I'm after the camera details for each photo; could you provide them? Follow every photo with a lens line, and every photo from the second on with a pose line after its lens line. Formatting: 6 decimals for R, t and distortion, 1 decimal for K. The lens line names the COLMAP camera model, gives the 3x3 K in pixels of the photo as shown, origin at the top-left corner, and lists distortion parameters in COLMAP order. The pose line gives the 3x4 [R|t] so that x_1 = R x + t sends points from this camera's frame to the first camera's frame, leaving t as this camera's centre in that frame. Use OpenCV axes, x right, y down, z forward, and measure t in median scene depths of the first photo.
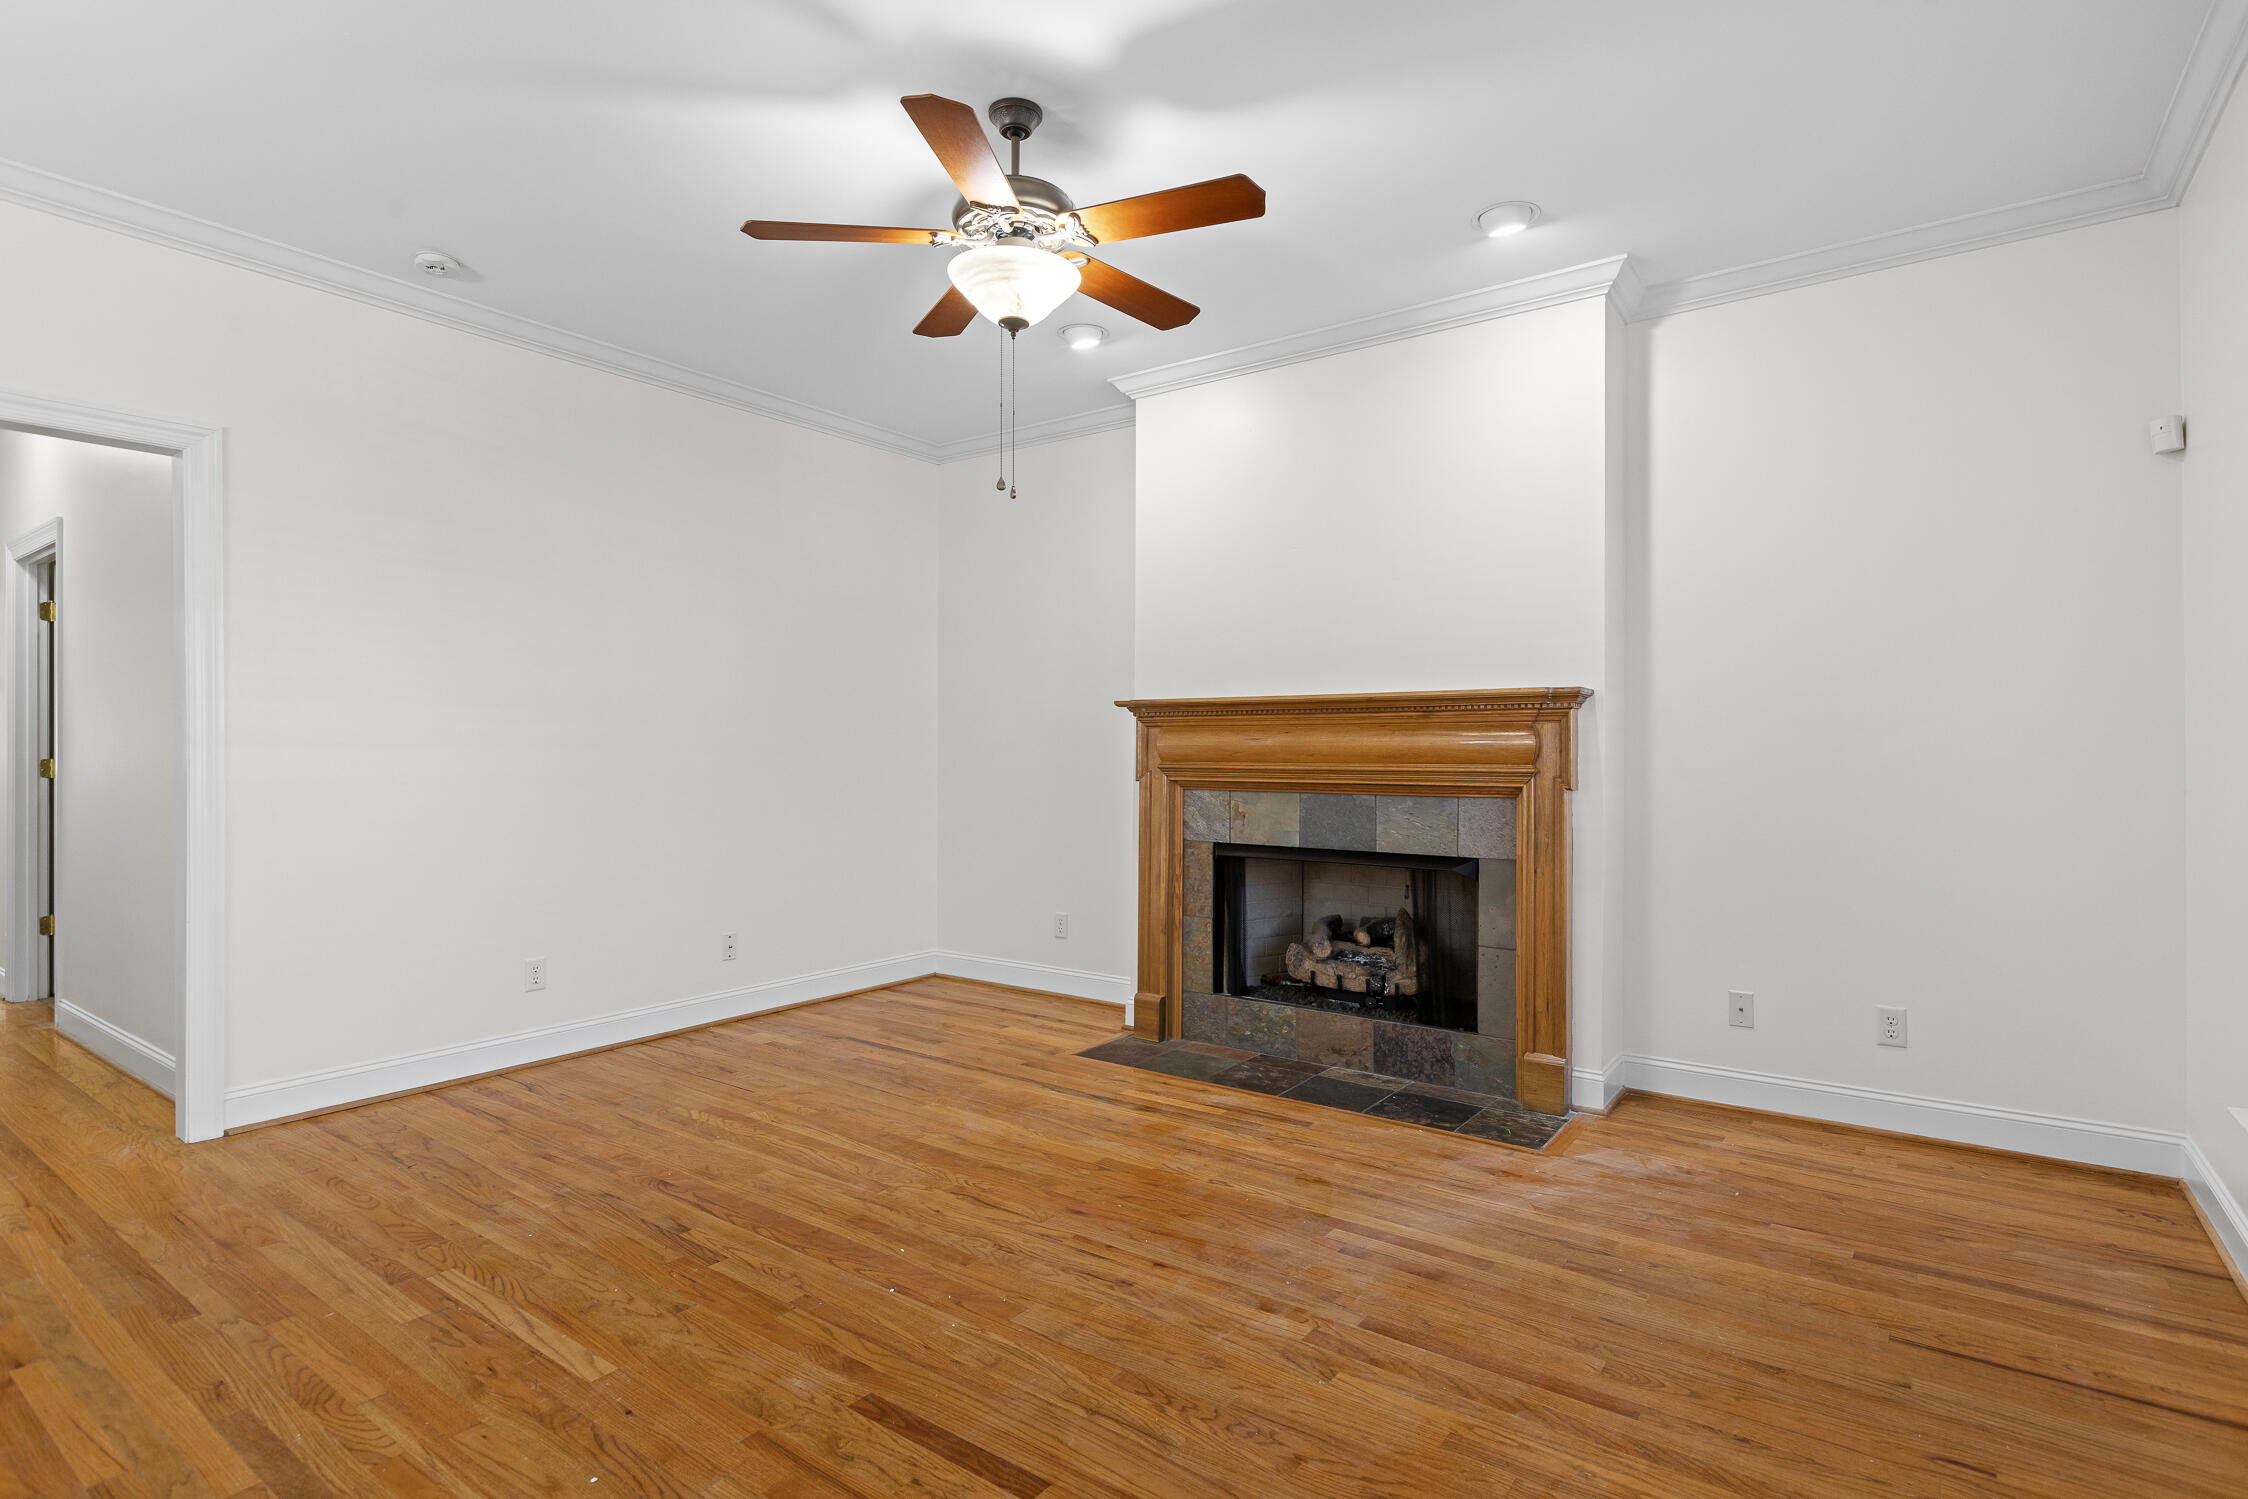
lens RADIAL K [[1113.2, 0, 1110.2], [0, 1113.2, 758.6], [0, 0, 1]] dist [-0.001779, -0.000725]
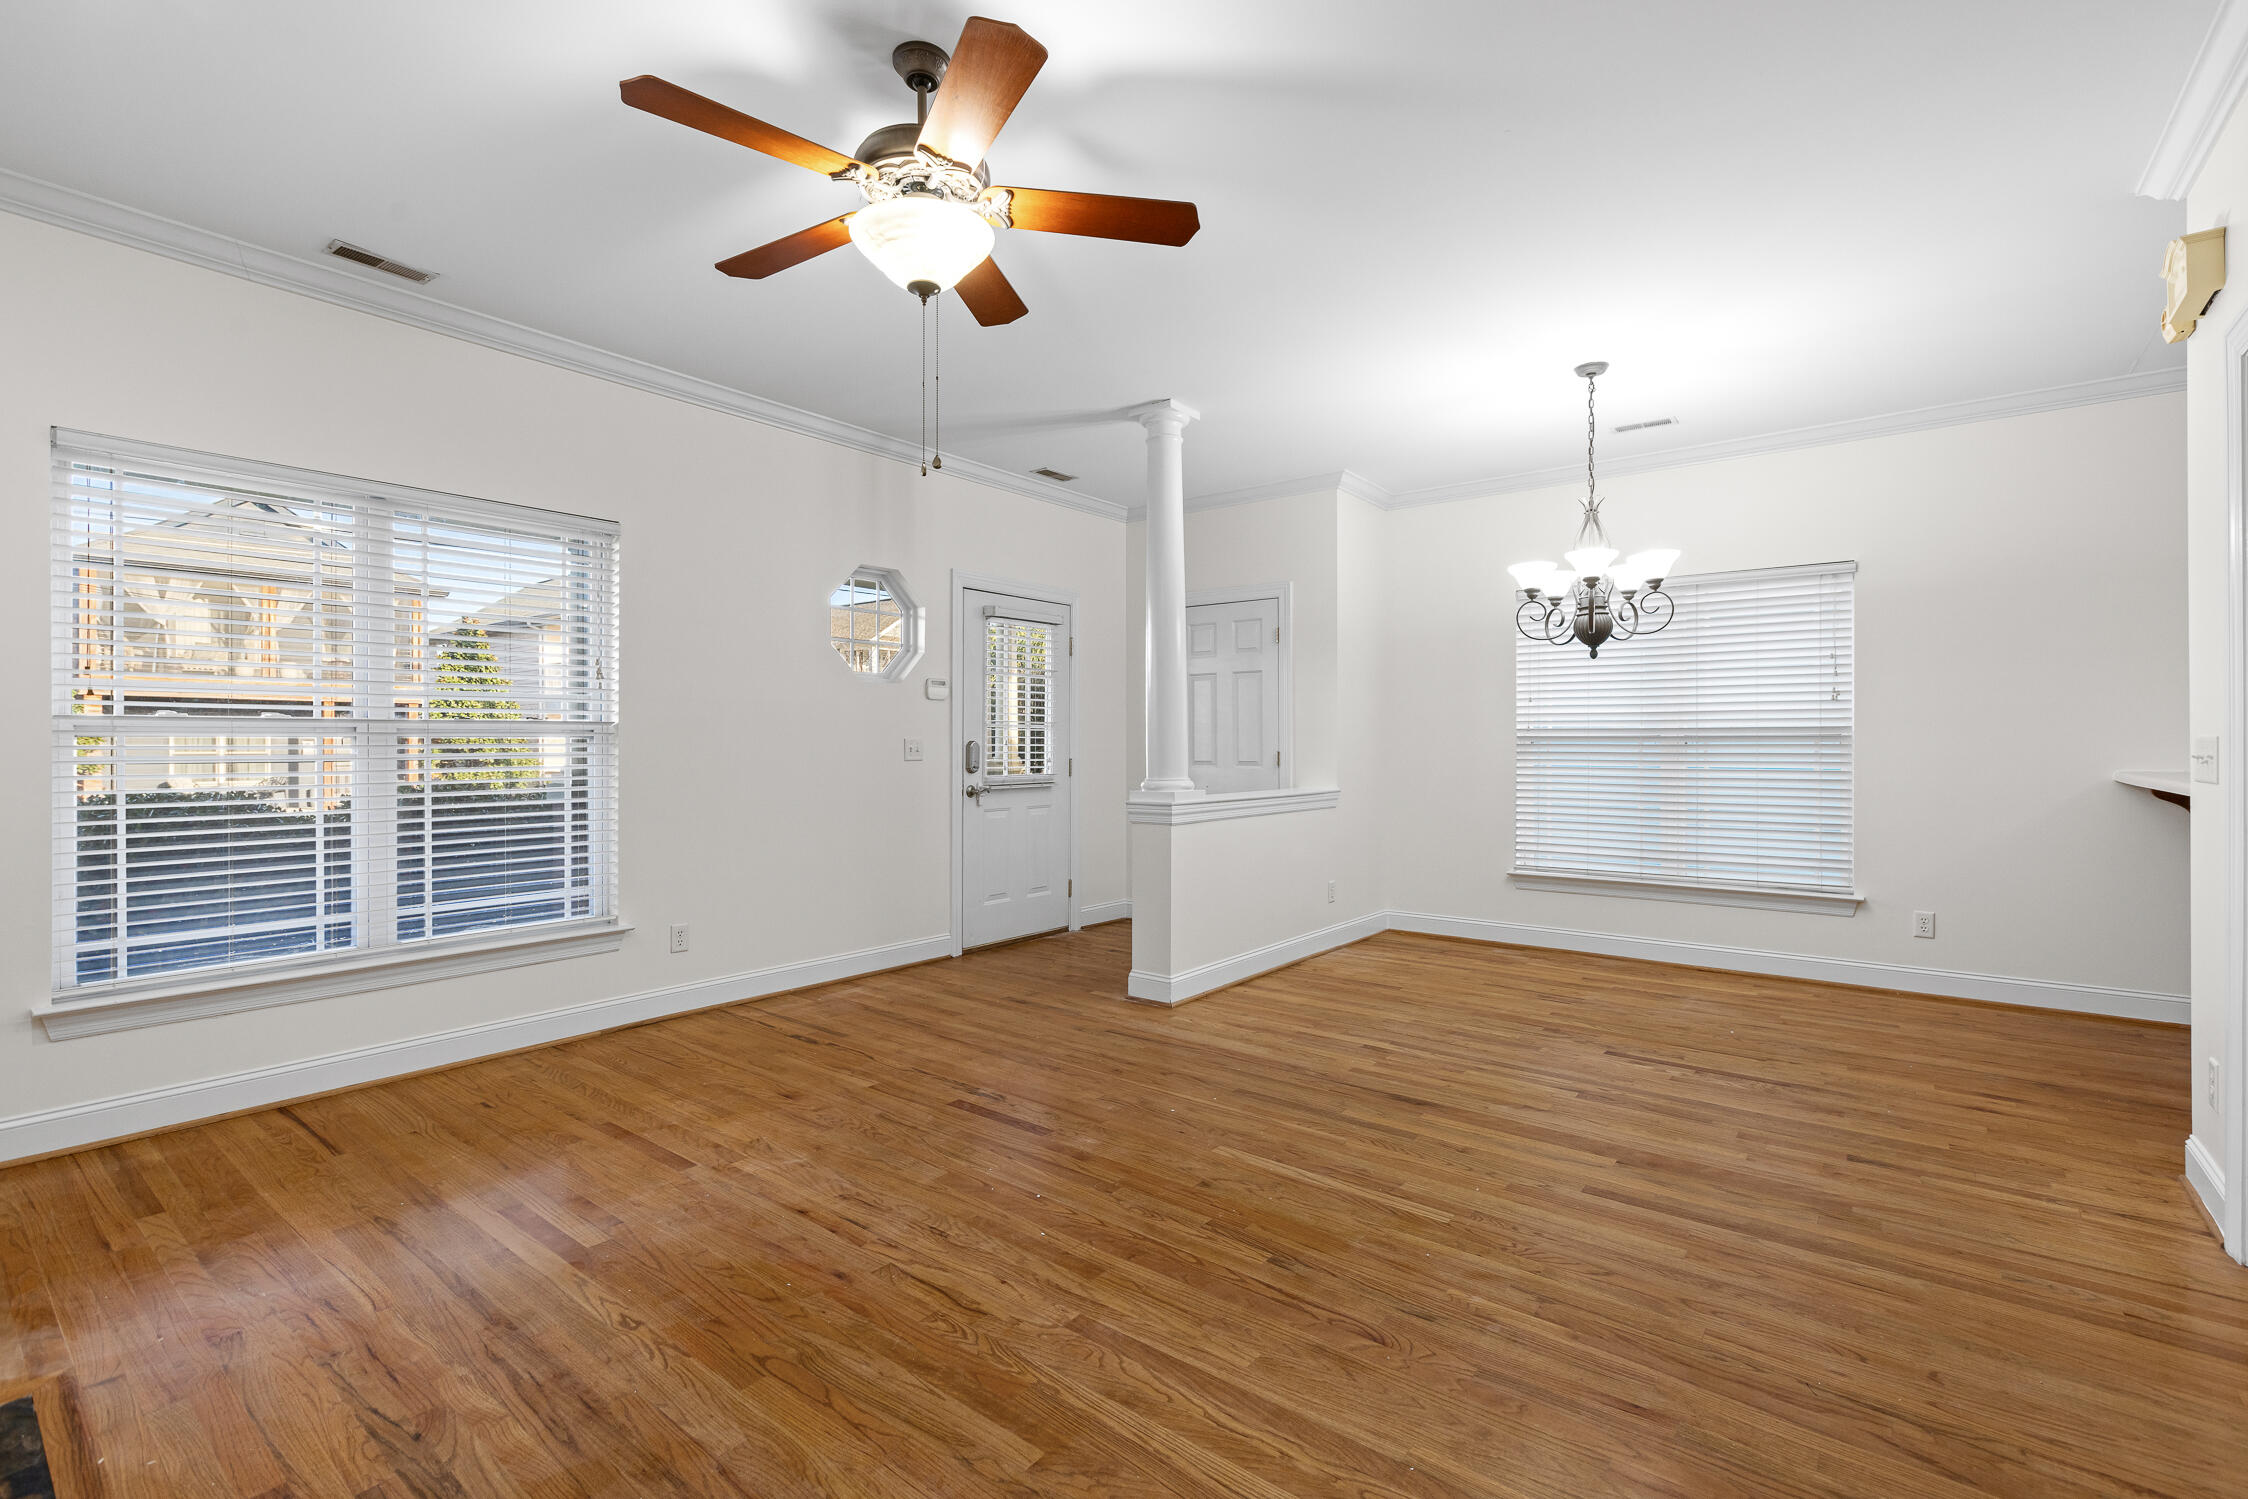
lens RADIAL K [[1012.0, 0, 1124.0], [0, 1012.0, 749.5], [0, 0, 1]] dist [0.000414, -0.000229]
pose [[-0.999527, -0.001587, 0.030726, -0.202187], [-0.001135, 0.999891, 0.014731, -0.012421], [-0.030746, 0.014689, -0.999419, 1.318882]]
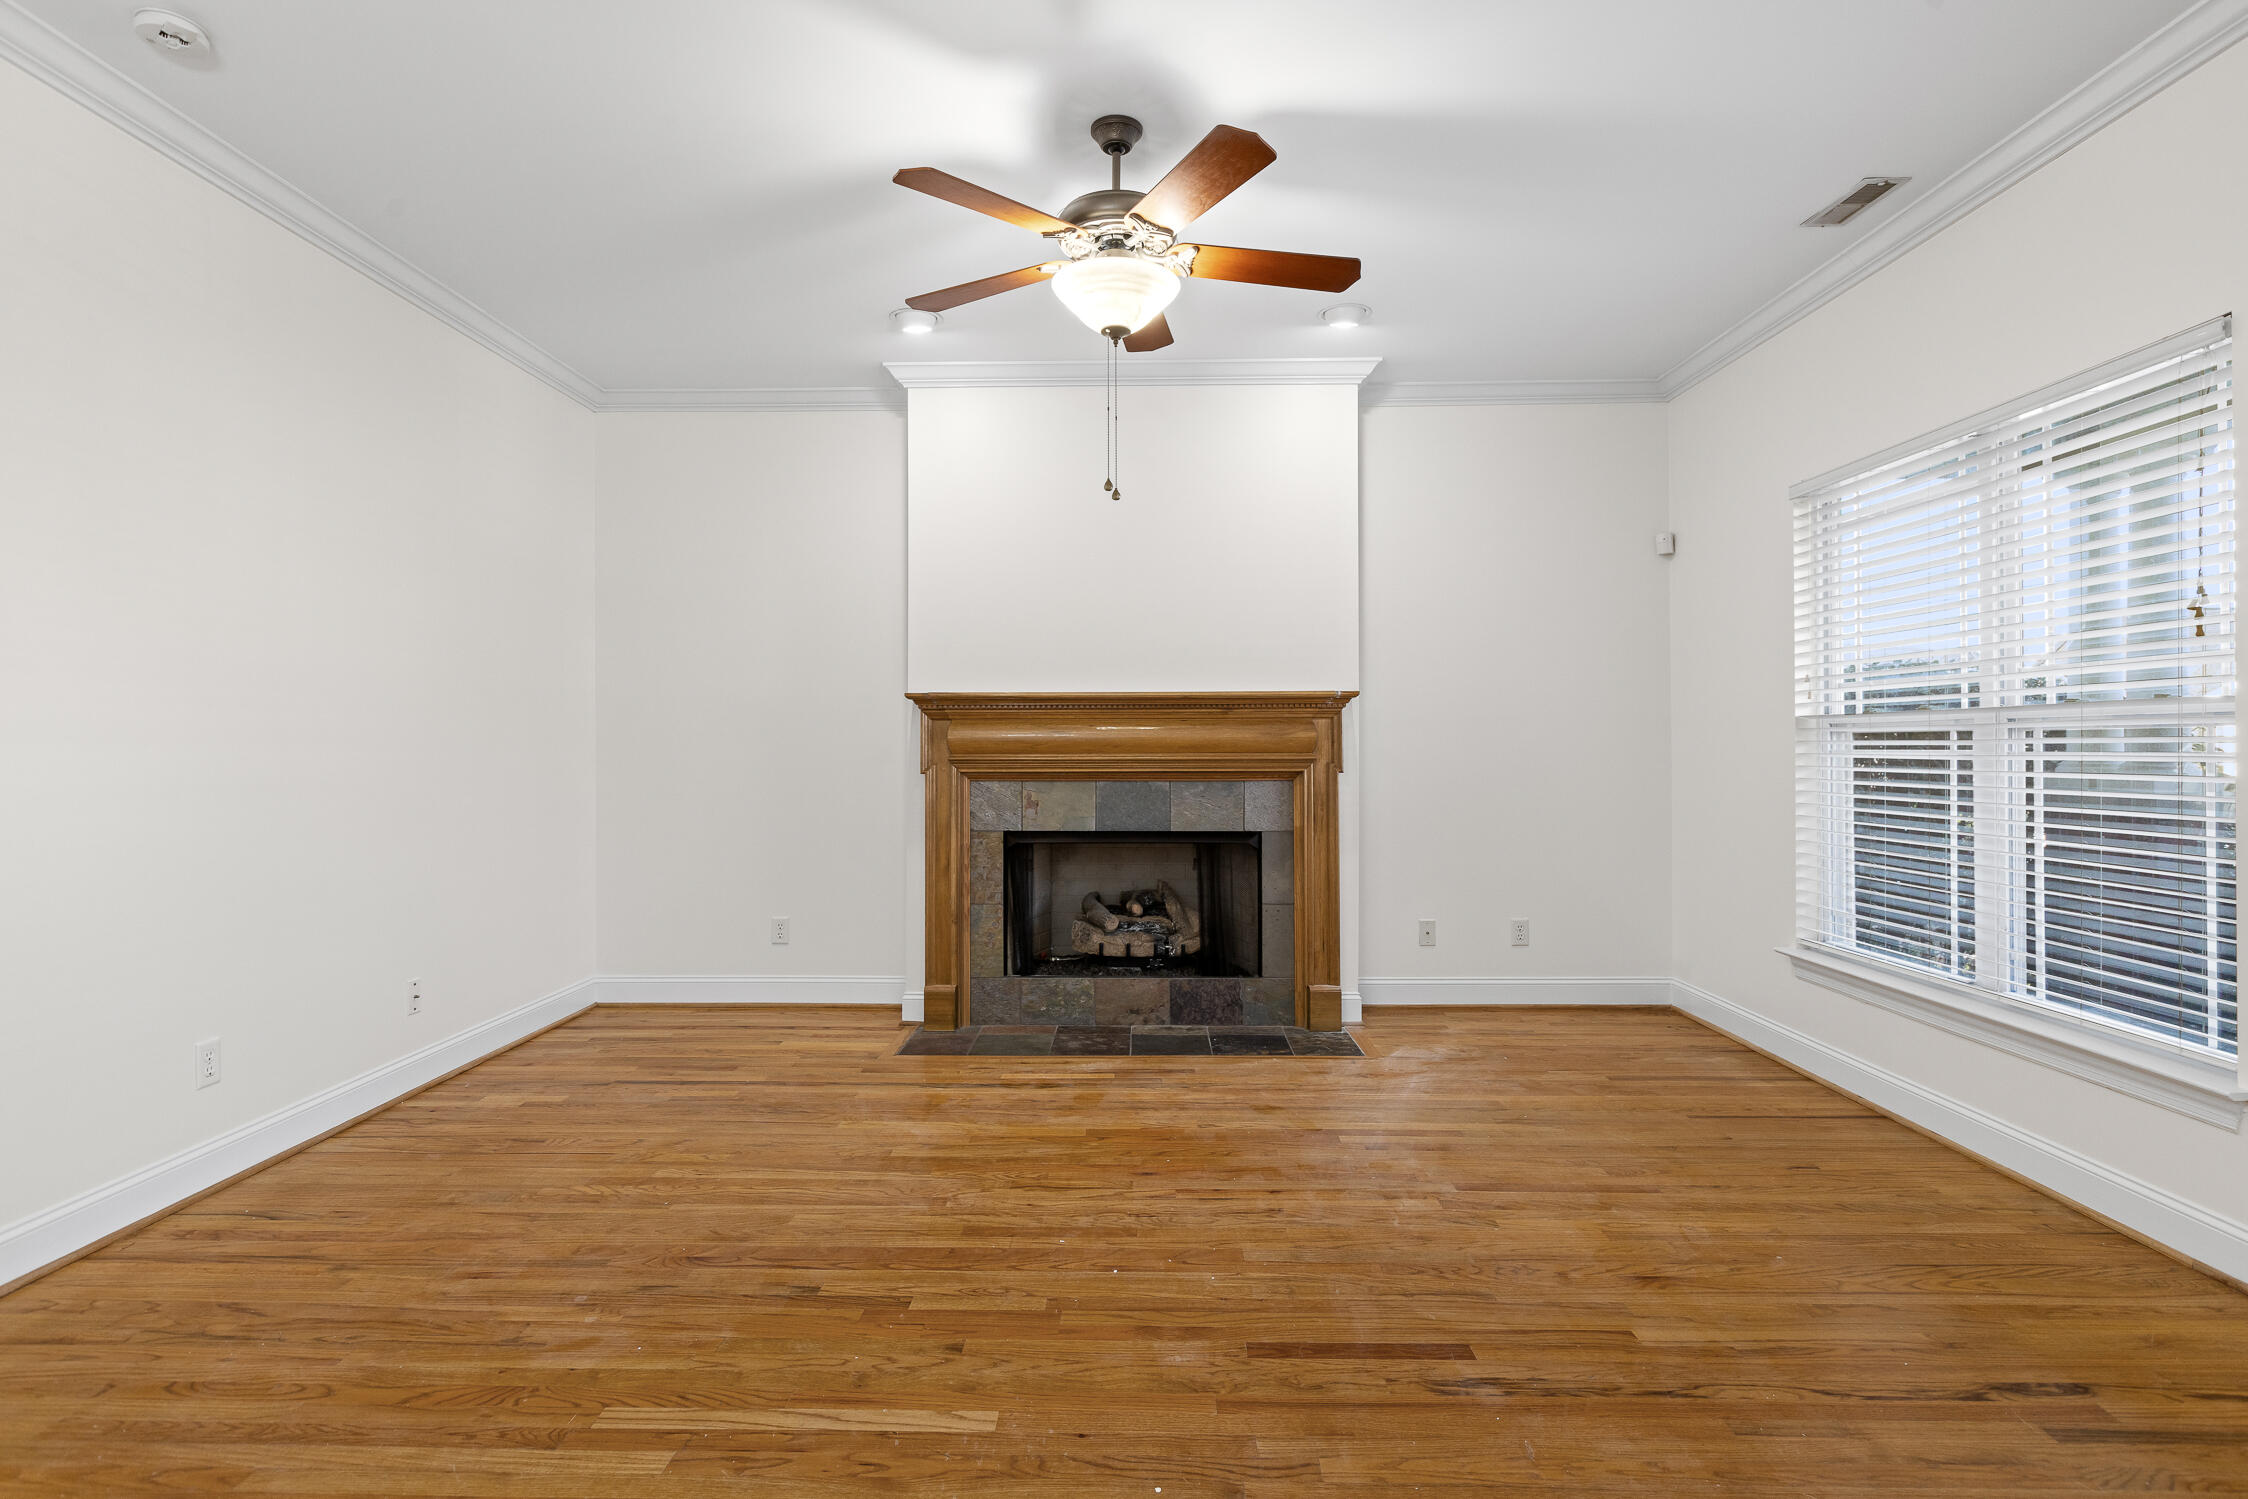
lens RADIAL K [[1113.2, 0, 1110.2], [0, 1113.2, 758.6], [0, 0, 1]] dist [-0.001779, -0.000725]
pose [[0.821091, -0.010755, 0.570696, -0.490193], [0.008585, 0.999942, 0.006493, 0.002167], [-0.570733, -0.000432, 0.821136, 0.106999]]
